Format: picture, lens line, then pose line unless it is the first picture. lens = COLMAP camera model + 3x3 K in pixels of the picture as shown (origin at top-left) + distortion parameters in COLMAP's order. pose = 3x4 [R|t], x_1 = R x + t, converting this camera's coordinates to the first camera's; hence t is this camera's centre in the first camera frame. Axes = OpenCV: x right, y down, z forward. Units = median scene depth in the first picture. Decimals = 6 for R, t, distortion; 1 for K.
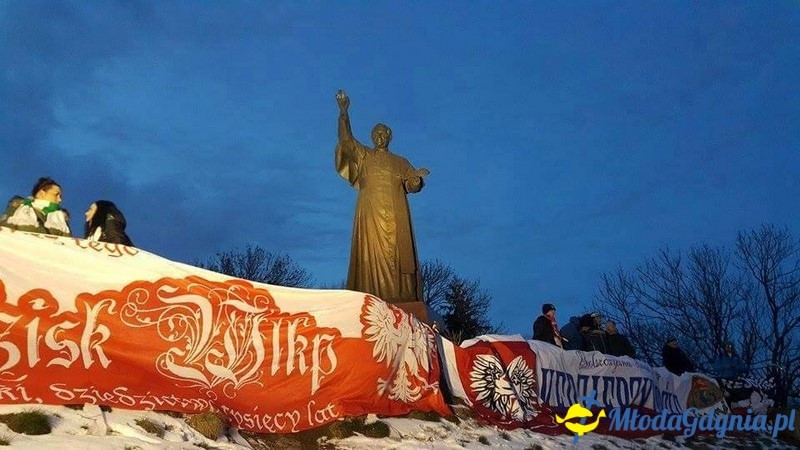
lens RADIAL K [[588.6, 0, 354.4], [0, 588.6, 224.4], [0, 0, 1]] dist [-0.028328, 0.005743]
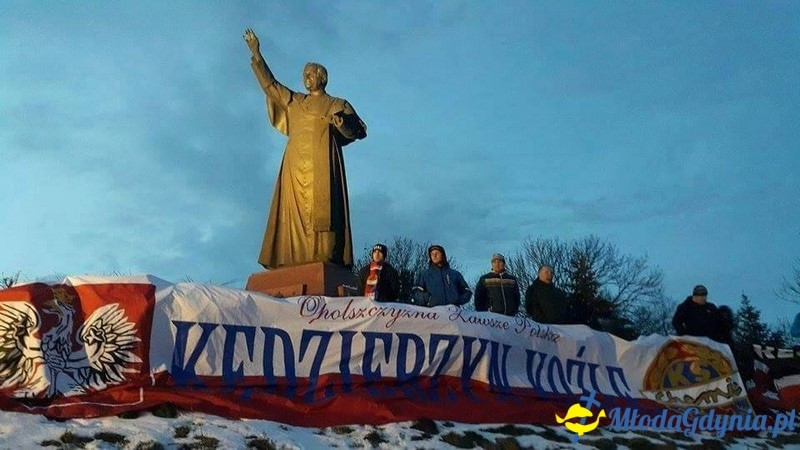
lens RADIAL K [[594.2, 0, 399.1], [0, 594.2, 214.3], [0, 0, 1]] dist [0.060389, -0.001227]
pose [[0.956680, -0.098633, -0.273925, 0.660347], [0.096082, 0.995113, -0.022749, 0.137972], [0.274830, -0.004555, 0.961482, 0.336369]]
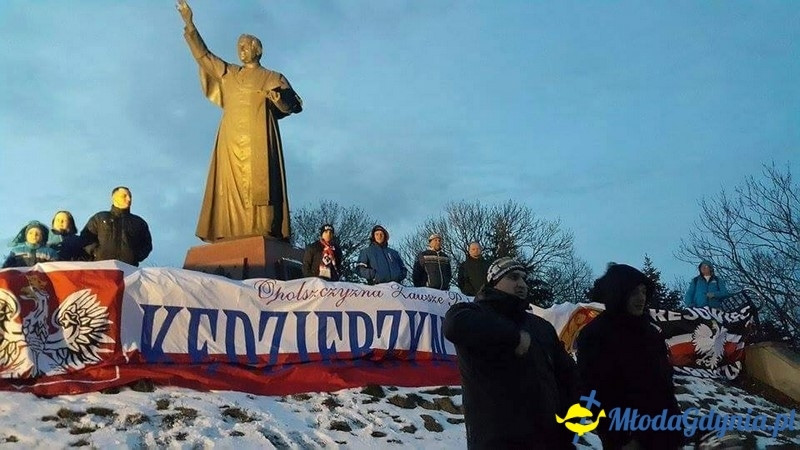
lens RADIAL K [[597.2, 0, 390.7], [0, 597.2, 219.0], [0, 0, 1]] dist [0.046703, -0.003594]
pose [[0.982924, -0.076072, -0.167552, 0.649767], [0.087669, 0.994159, 0.062937, 0.100276], [0.161786, -0.076551, 0.983852, 0.261111]]
